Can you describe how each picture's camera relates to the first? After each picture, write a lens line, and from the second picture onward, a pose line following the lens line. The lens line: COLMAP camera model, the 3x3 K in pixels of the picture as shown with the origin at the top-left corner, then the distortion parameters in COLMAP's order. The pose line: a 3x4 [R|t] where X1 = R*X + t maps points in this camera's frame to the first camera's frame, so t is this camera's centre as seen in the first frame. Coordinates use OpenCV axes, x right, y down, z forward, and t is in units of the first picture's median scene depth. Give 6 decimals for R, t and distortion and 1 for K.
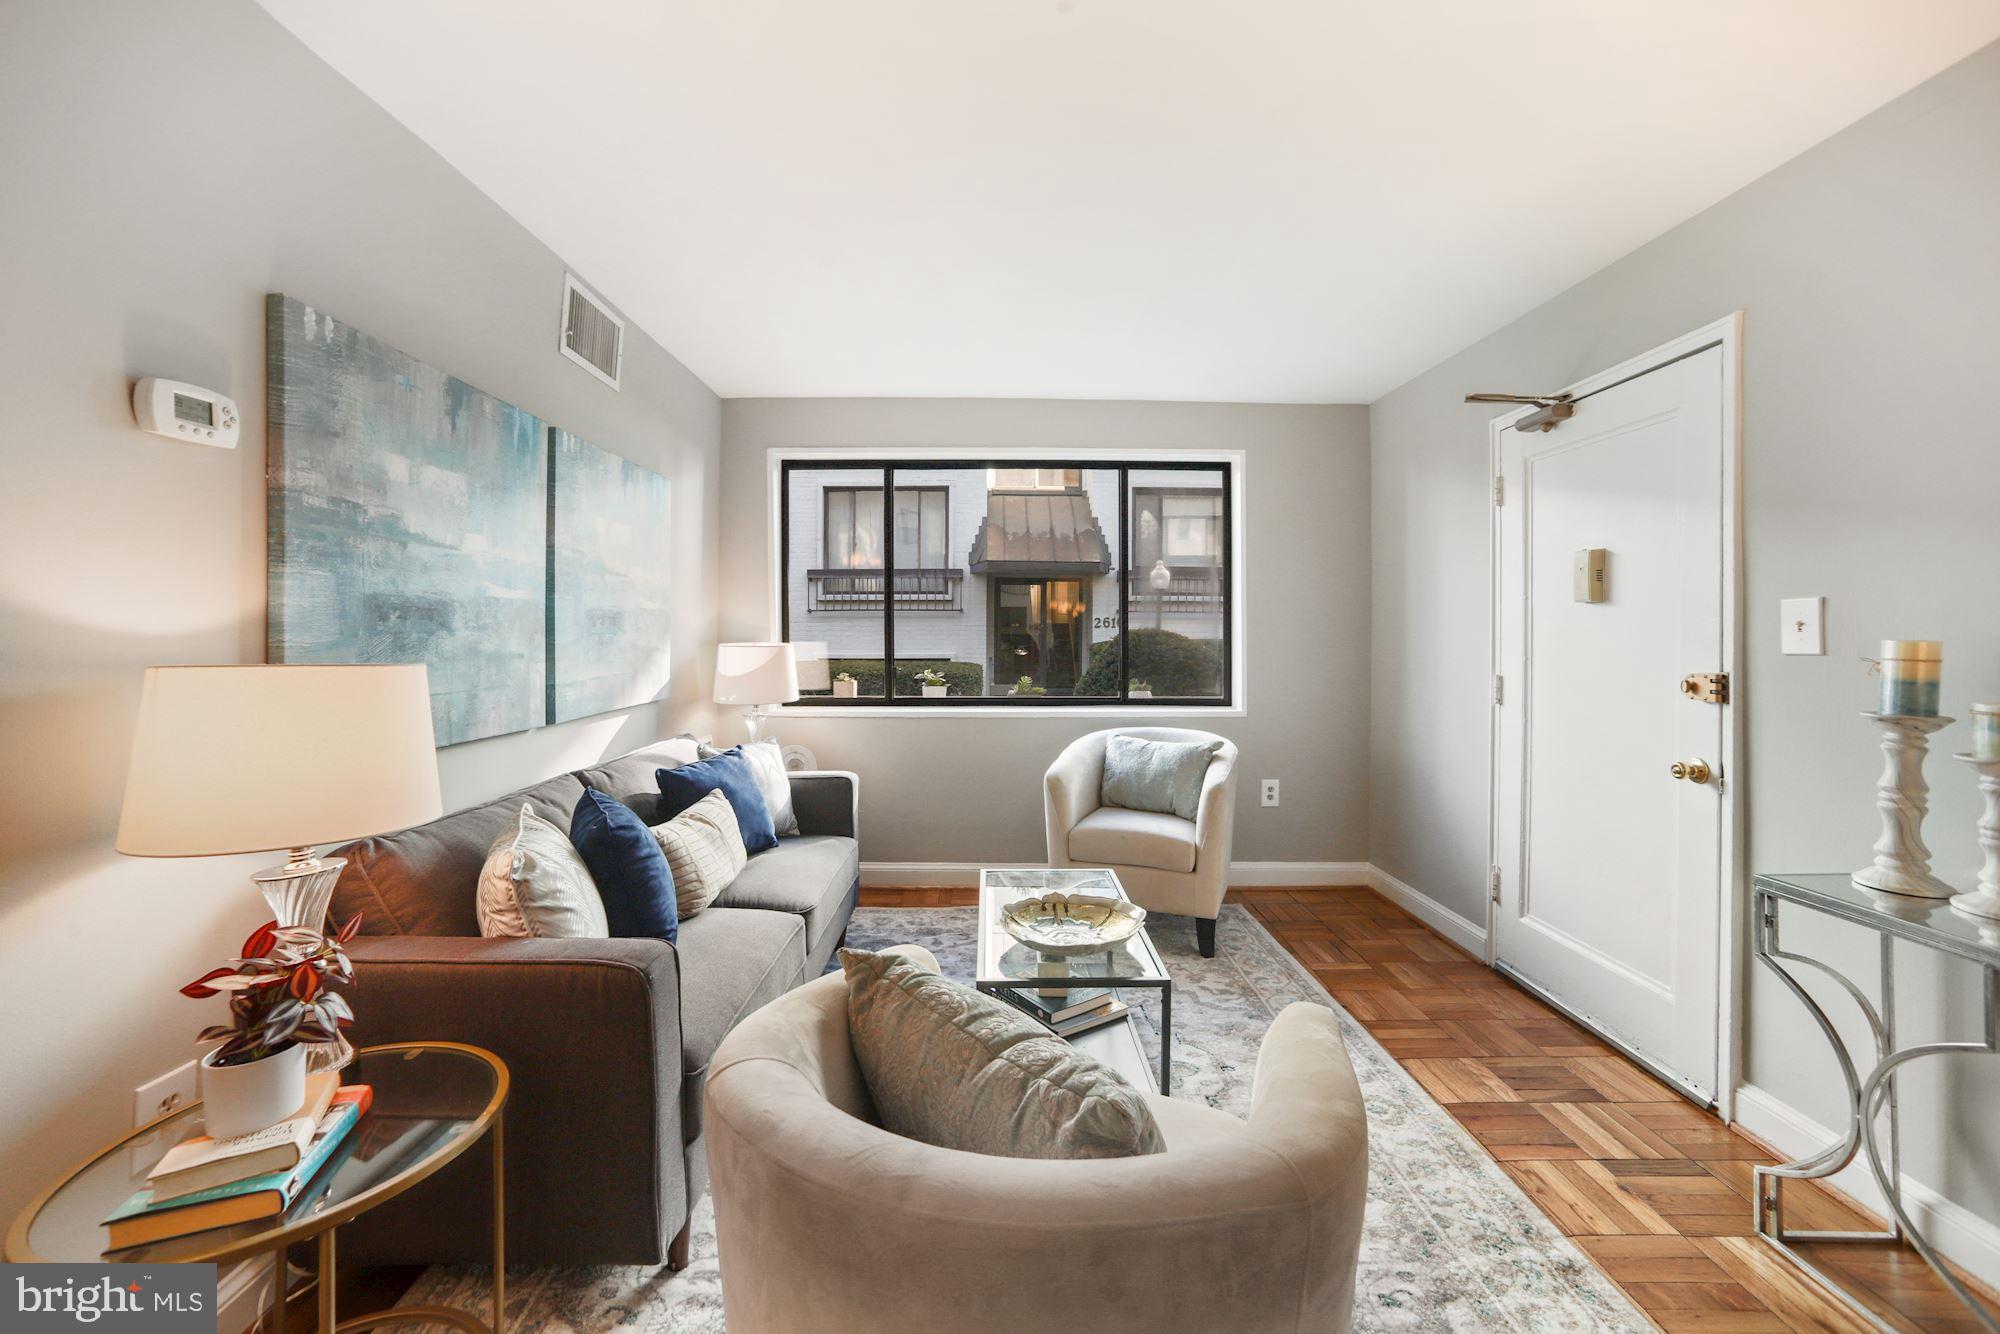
lens RADIAL K [[803.1, 0, 998.7], [0, 803.1, 636.3], [0, 0, 1]] dist [-0.028691, 0.000538]
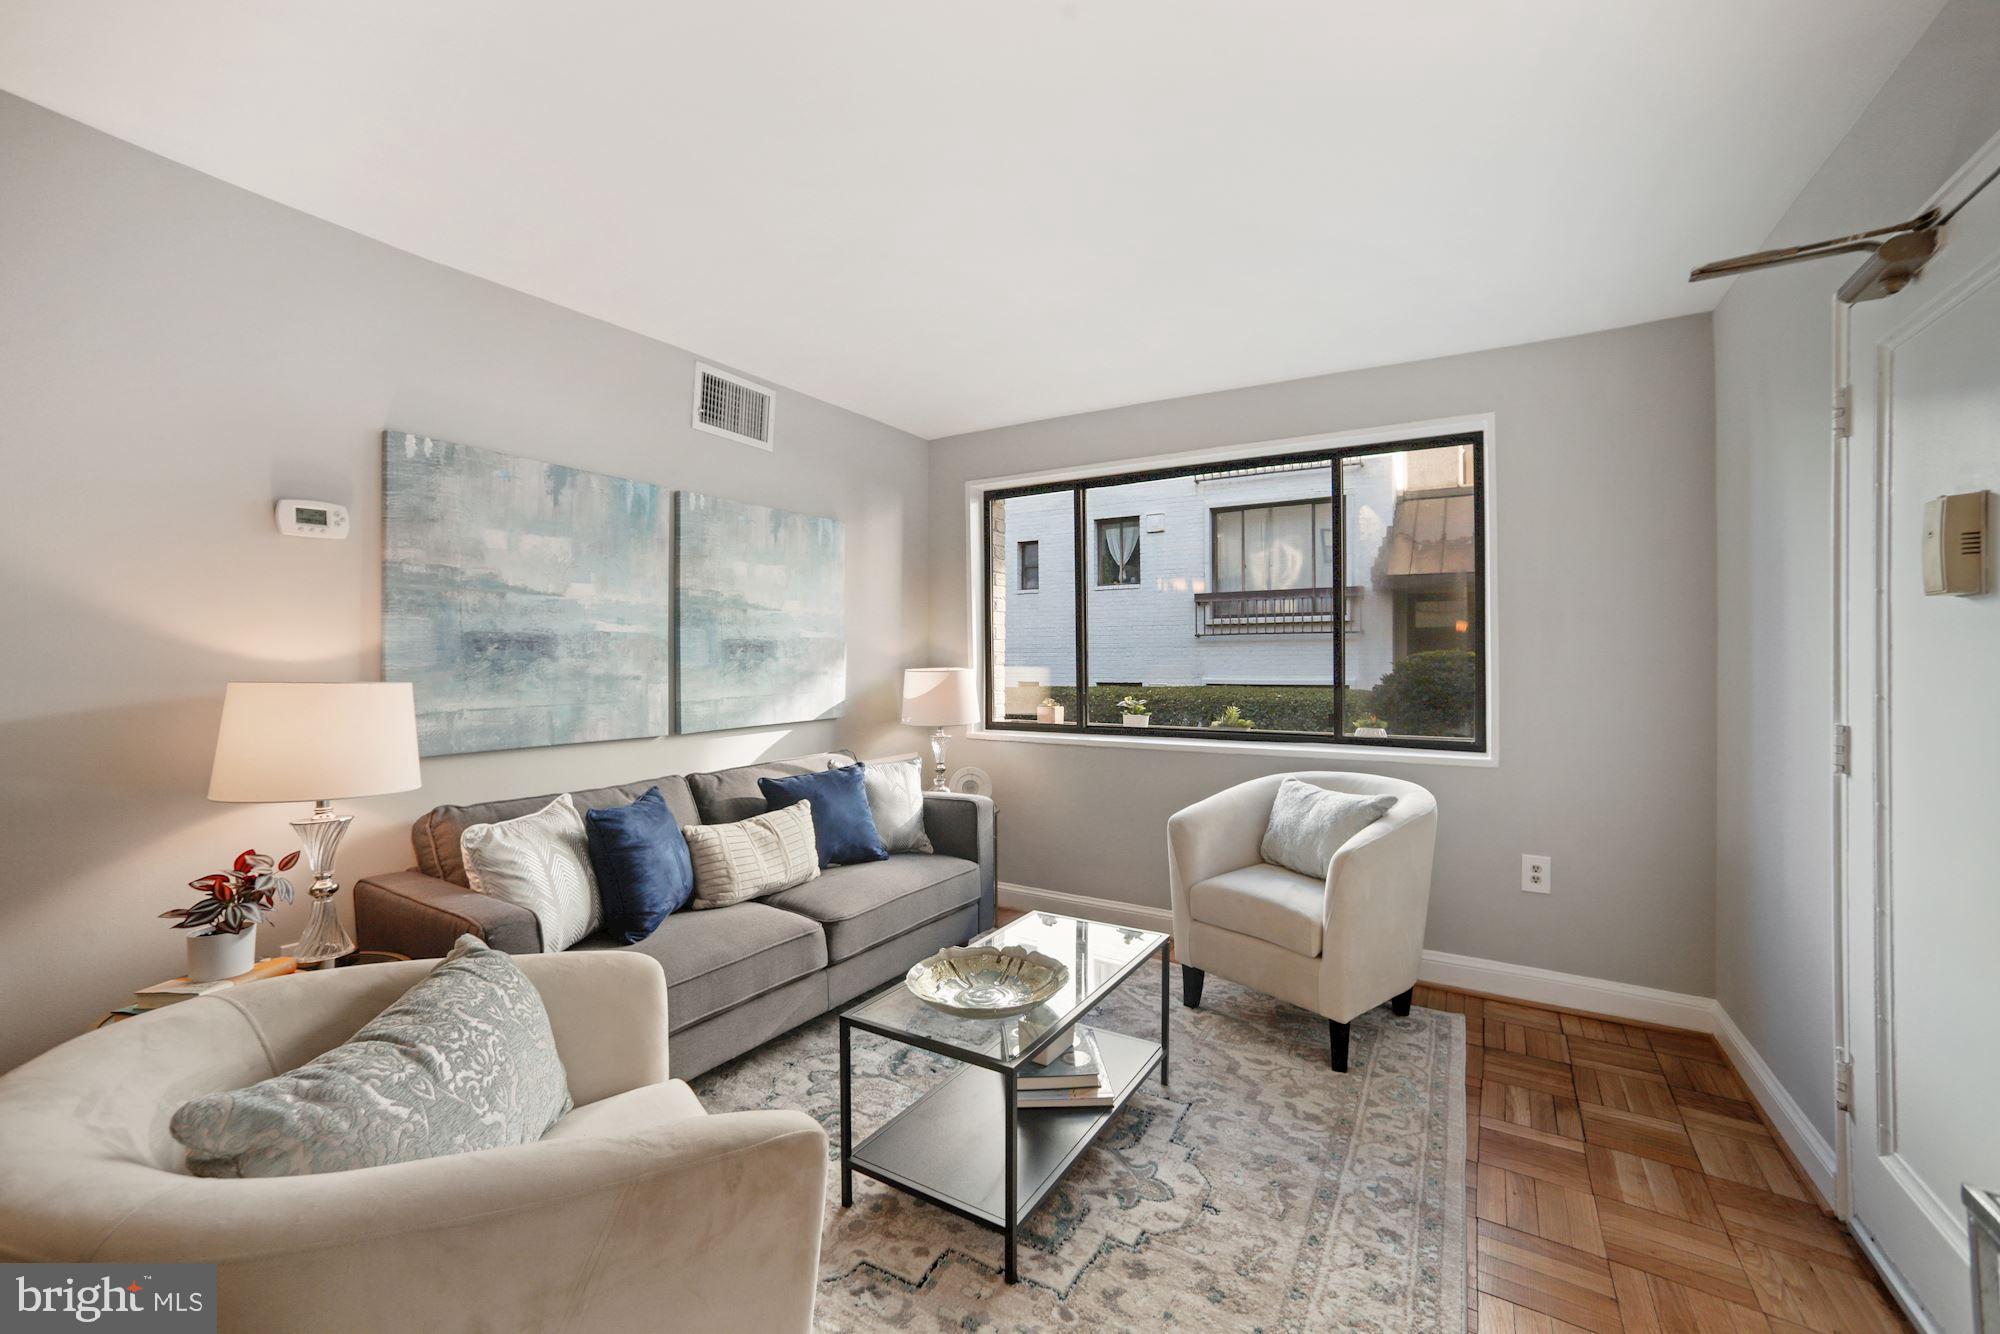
lens RADIAL K [[806.0, 0, 999.9], [0, 806.0, 658.9], [0, 0, 1]] dist [-0.064724, 0.031471]
pose [[0.849405, -0.004361, -0.527724, 0.449249], [0.002650, 0.999988, -0.003998, 0.001007], [0.527735, 0.001997, 0.849406, 0.195809]]
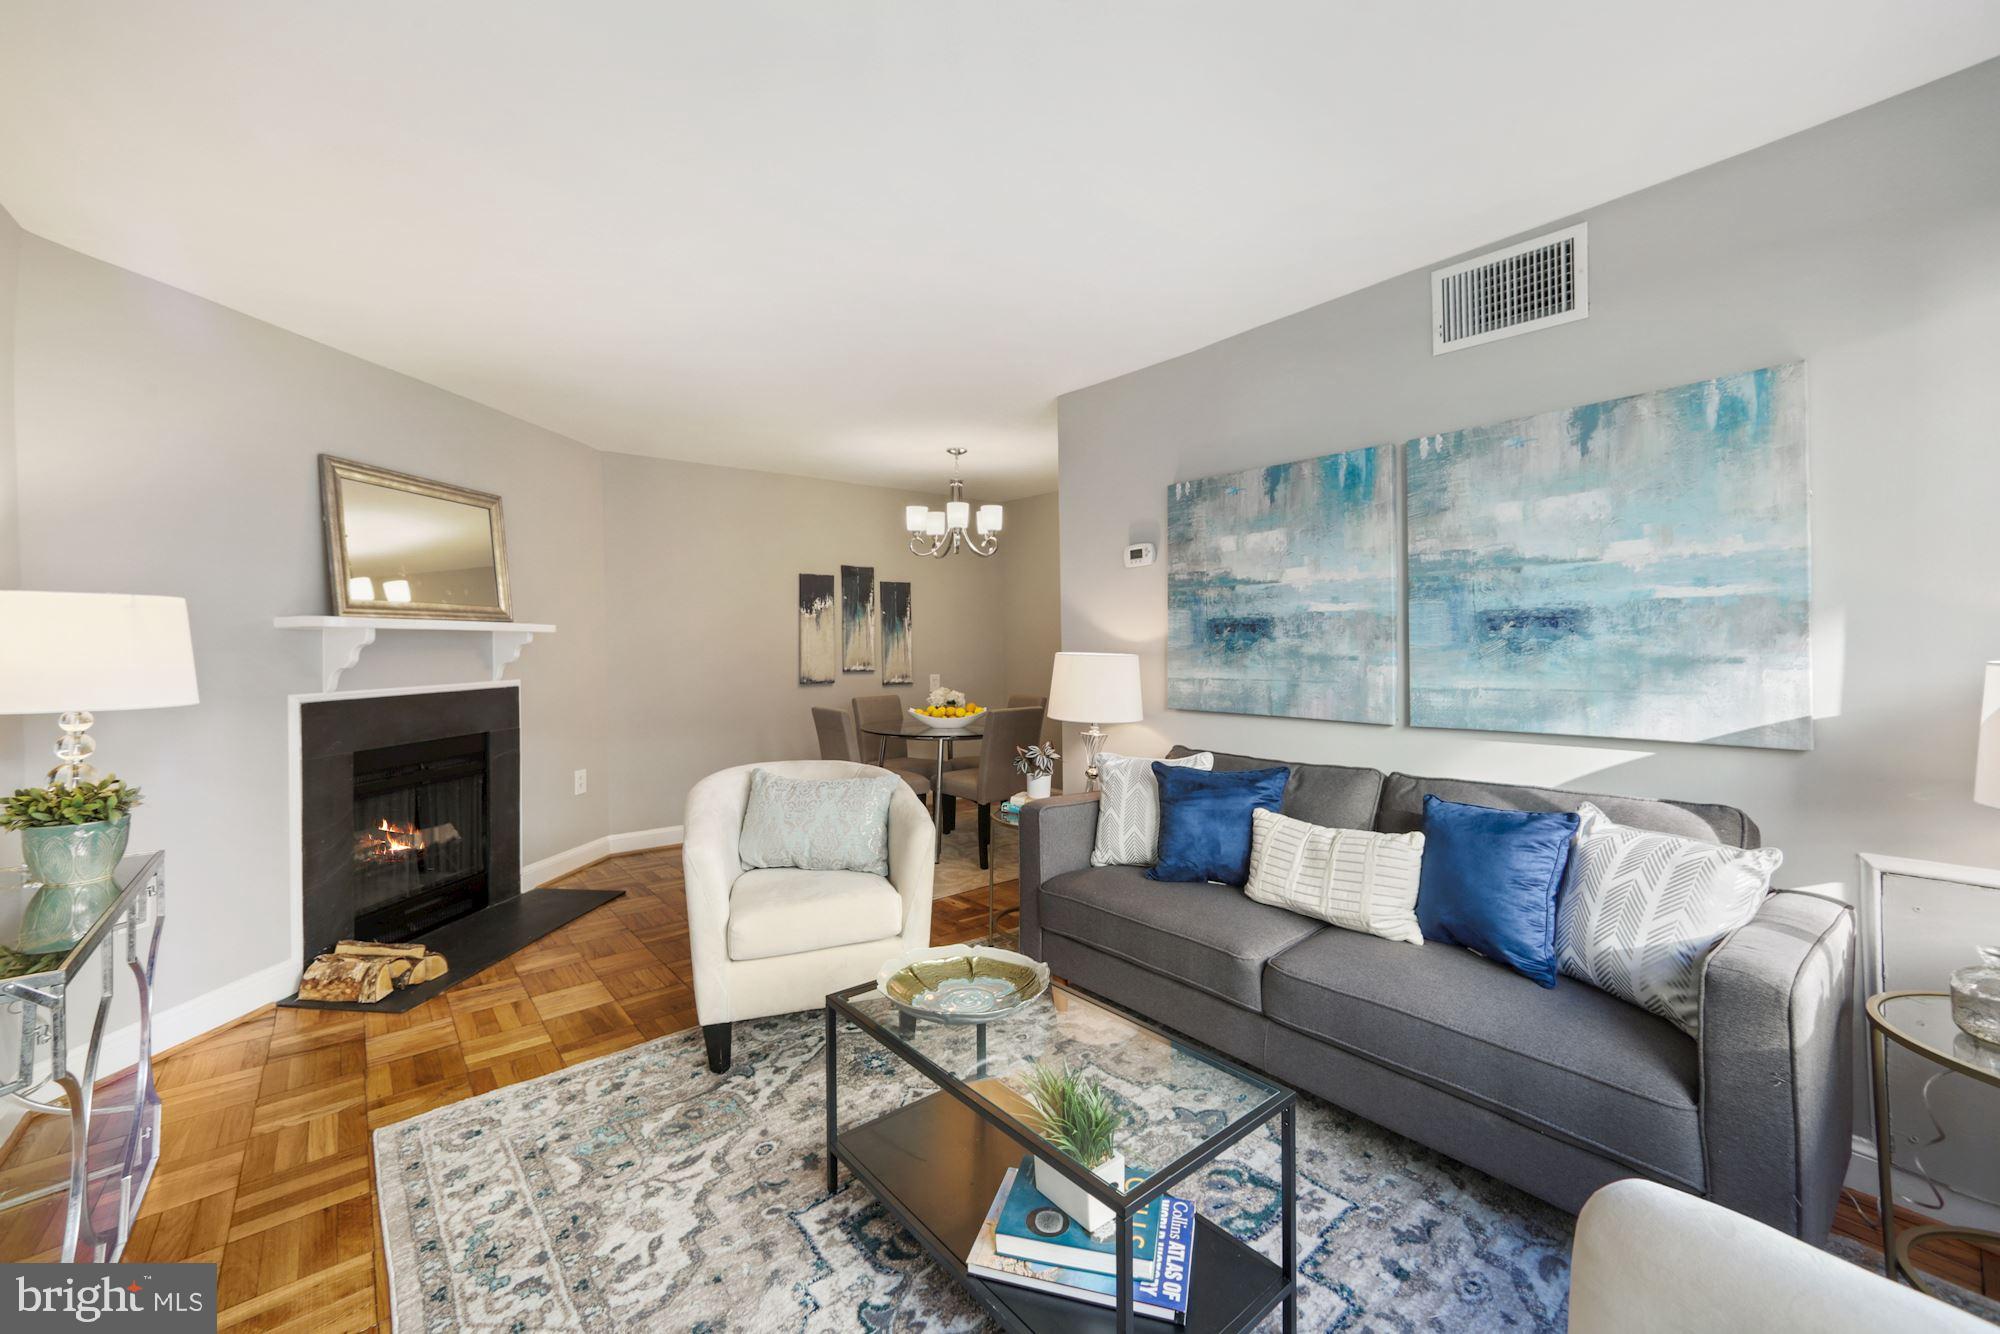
lens RADIAL K [[803.1, 0, 998.7], [0, 803.1, 636.3], [0, 0, 1]] dist [-0.028691, 0.000538]
pose [[-0.777781, -0.003762, -0.628524, 0.458952], [0.003093, 0.999947, -0.009812, 0.001592], [0.628528, -0.009576, -0.777728, 1.312524]]
